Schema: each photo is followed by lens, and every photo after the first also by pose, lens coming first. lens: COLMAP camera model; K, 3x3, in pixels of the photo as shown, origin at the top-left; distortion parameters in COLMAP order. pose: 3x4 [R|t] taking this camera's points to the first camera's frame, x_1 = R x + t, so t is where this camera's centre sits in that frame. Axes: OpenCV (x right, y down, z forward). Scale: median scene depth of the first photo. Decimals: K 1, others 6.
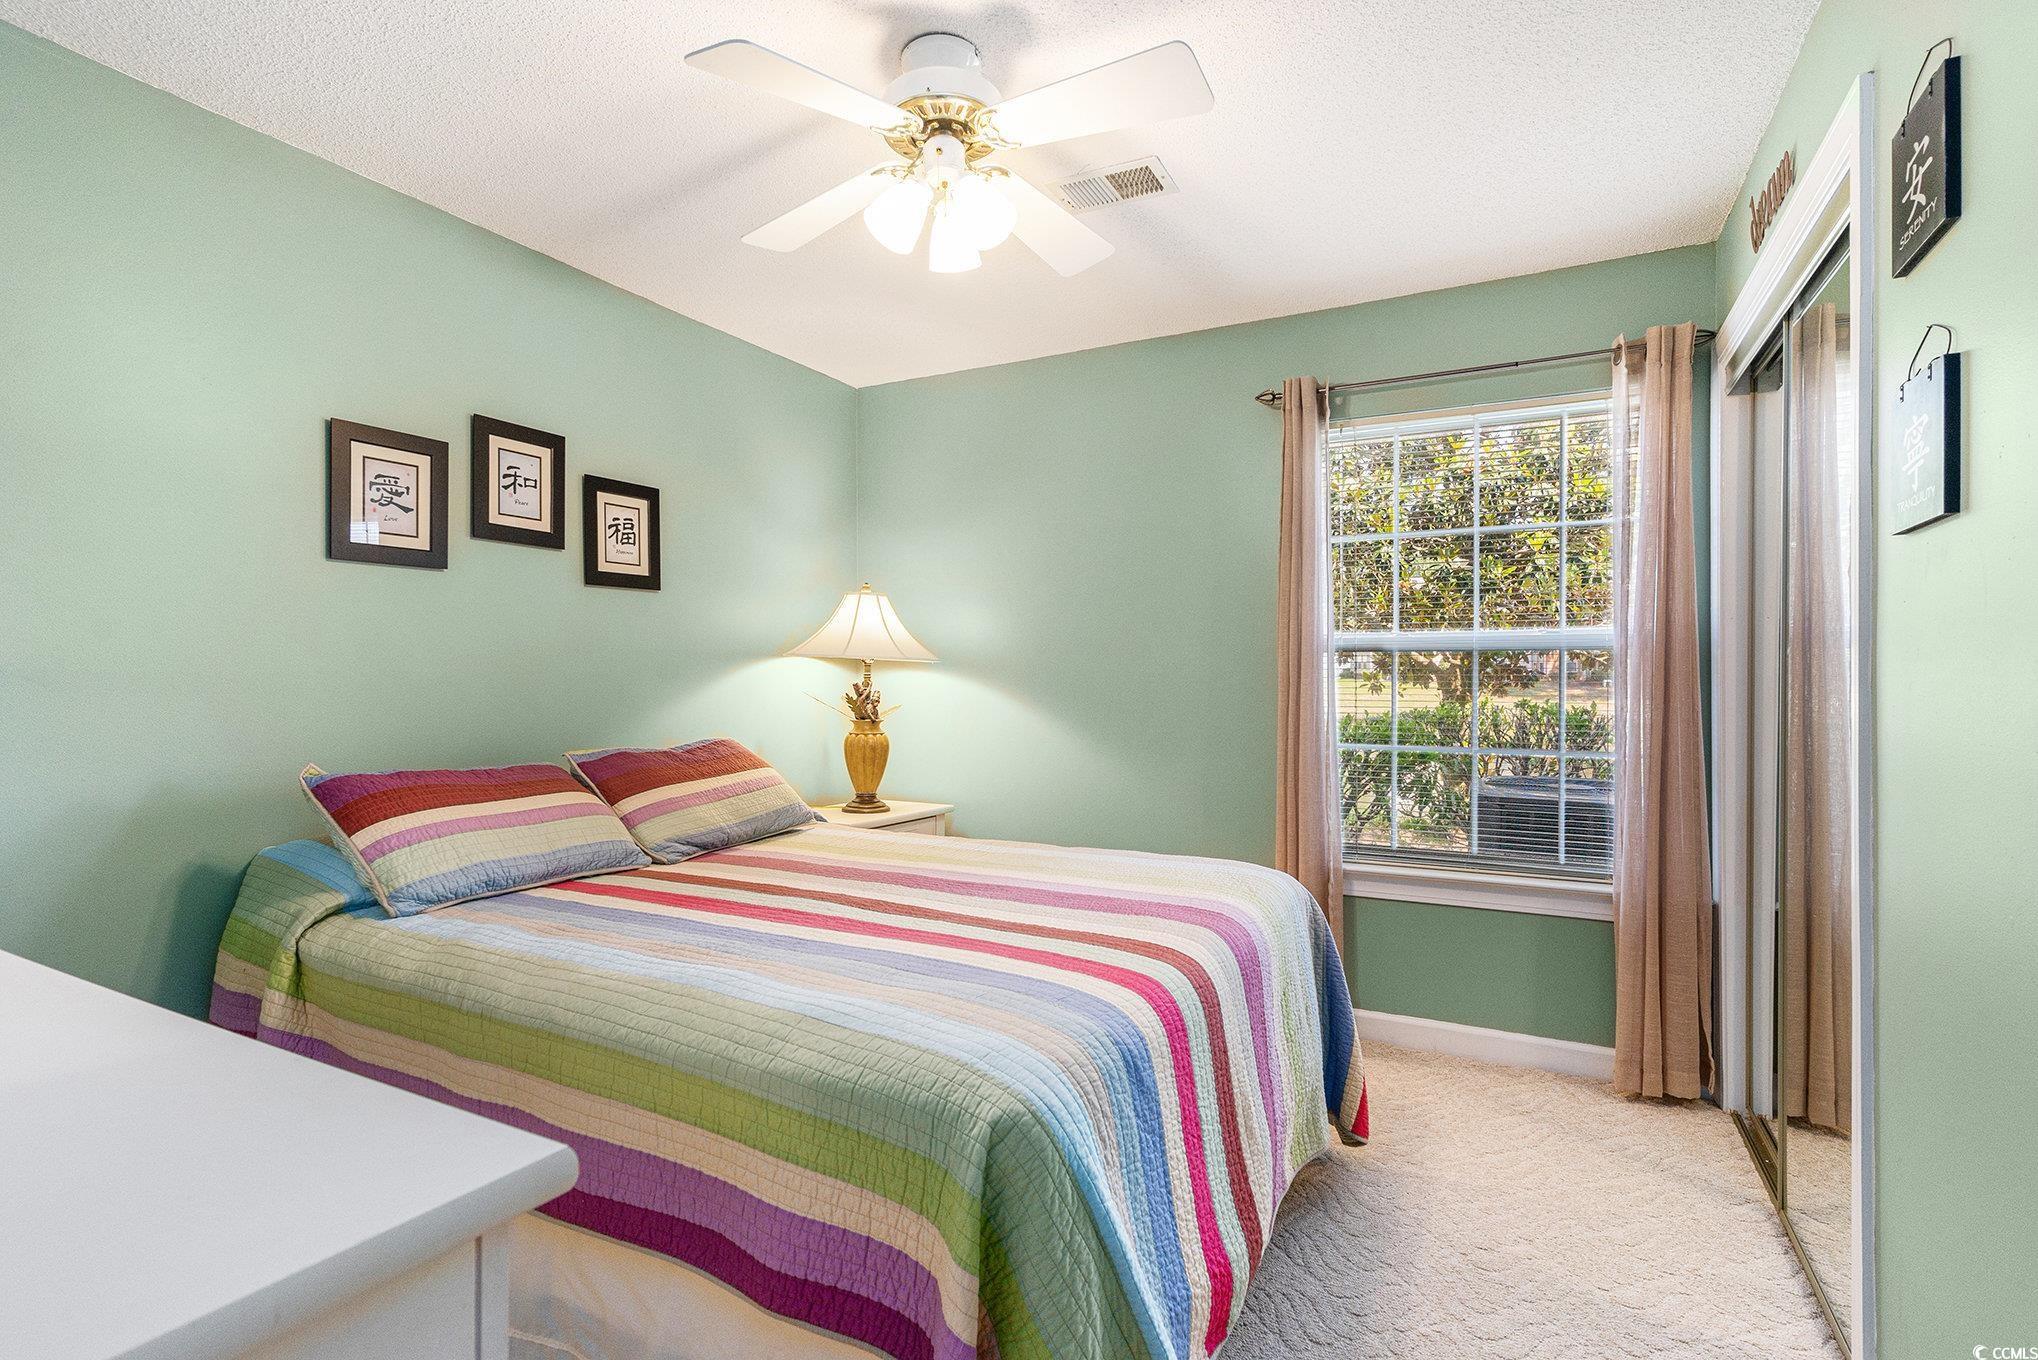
lens RADIAL K [[984.9, 0, 1020.0], [0, 984.9, 674.7], [0, 0, 1]] dist [0.004480, -0.001068]
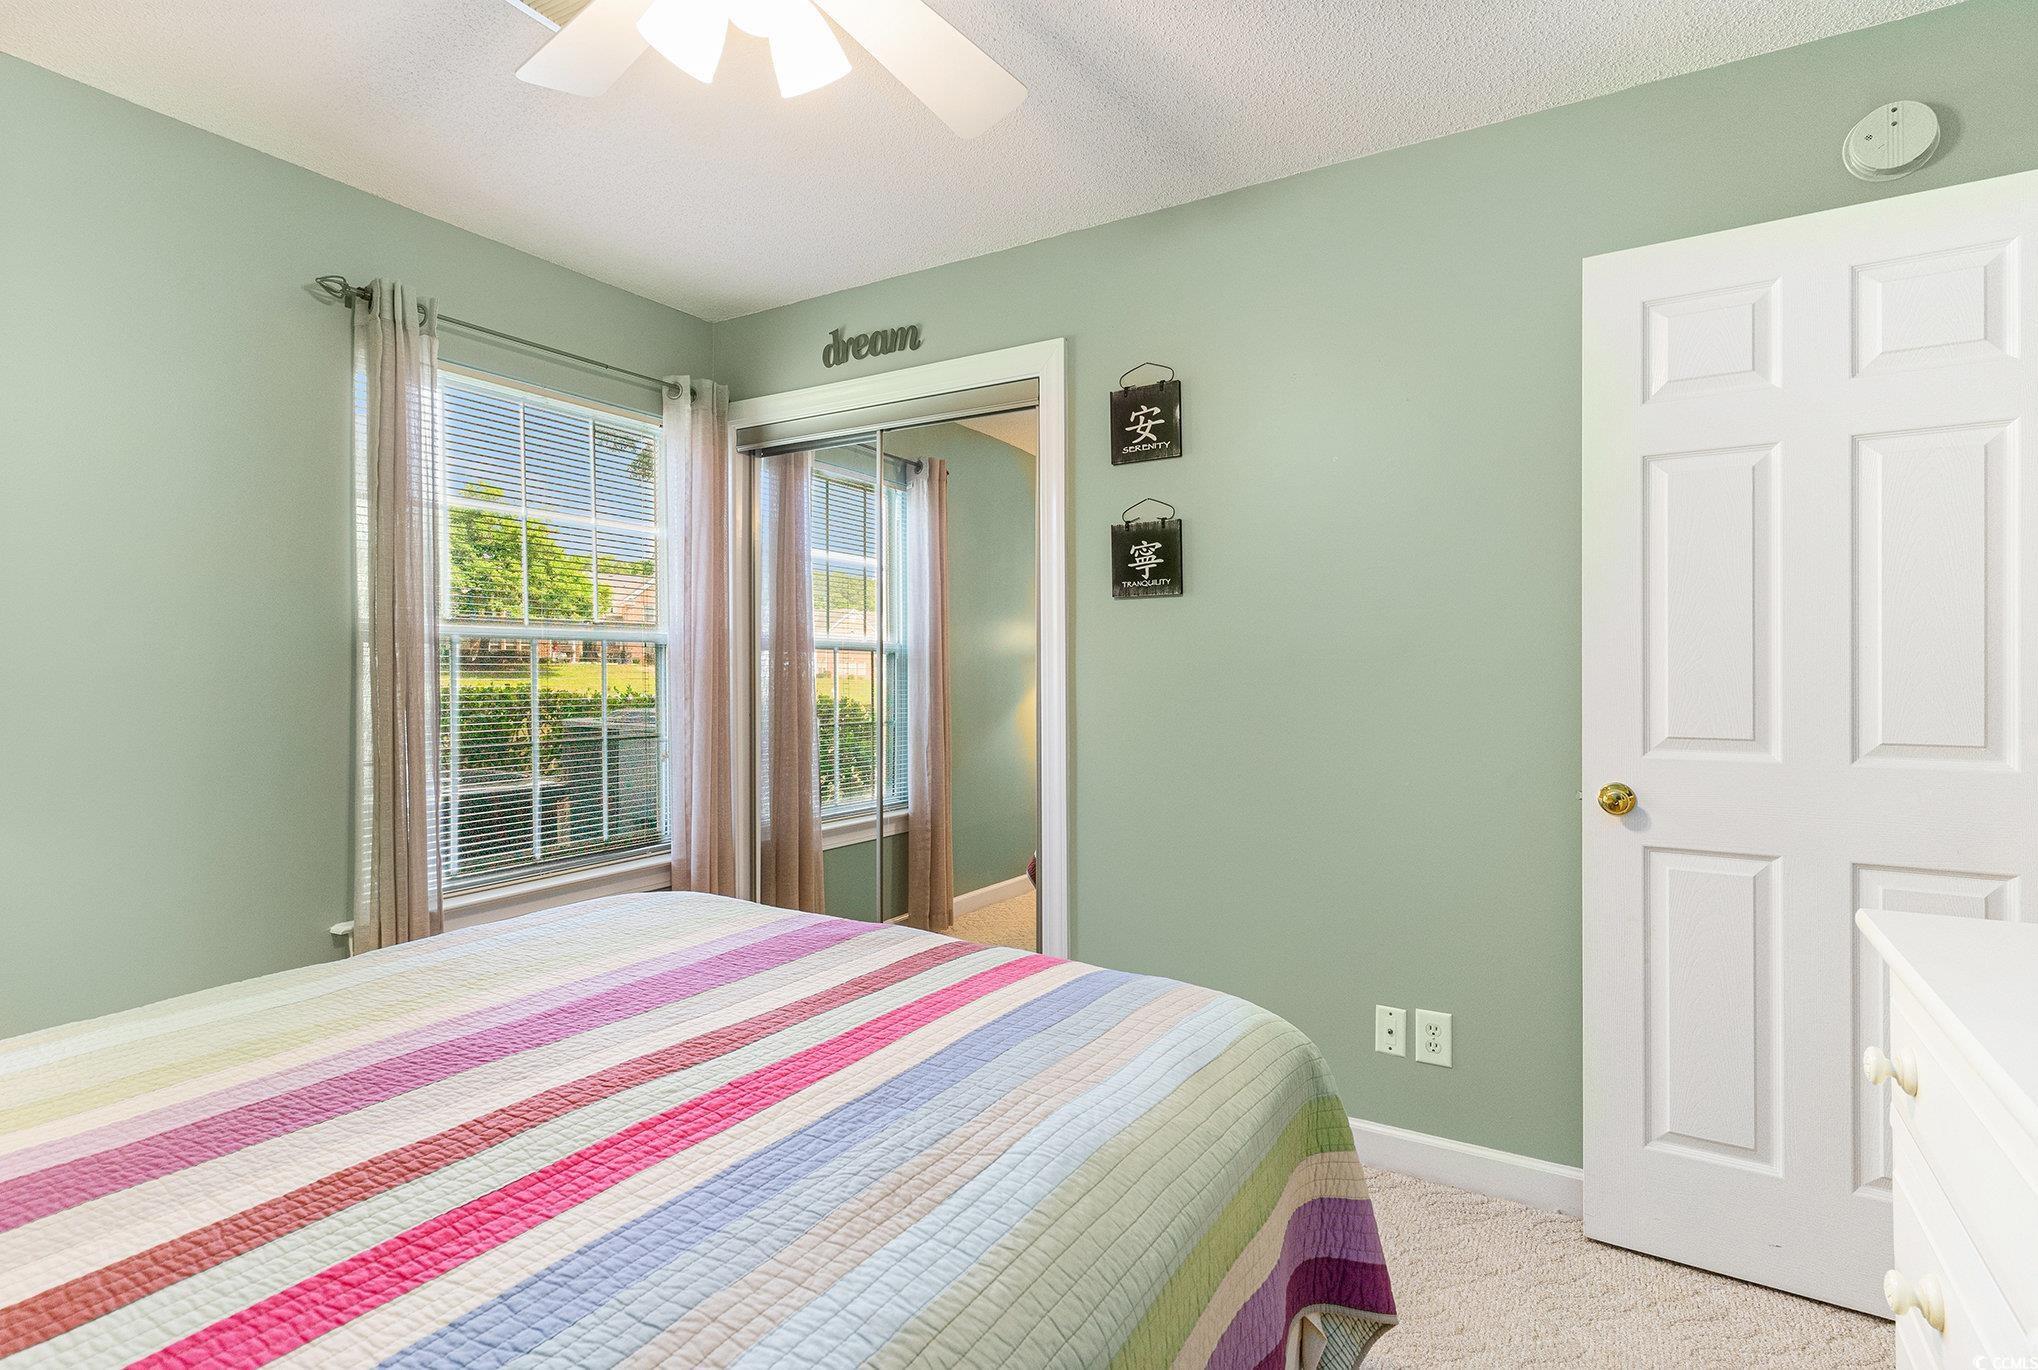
lens RADIAL K [[984.9, 0, 1023.8], [0, 984.9, 674.2], [0, 0, 1]] dist [0.004480, -0.001068]
pose [[0.050311, -0.011053, 0.998672, -0.938219], [0.002214, 0.999938, 0.010955, -0.011389], [-0.998731, 0.001660, 0.050332, 0.959278]]
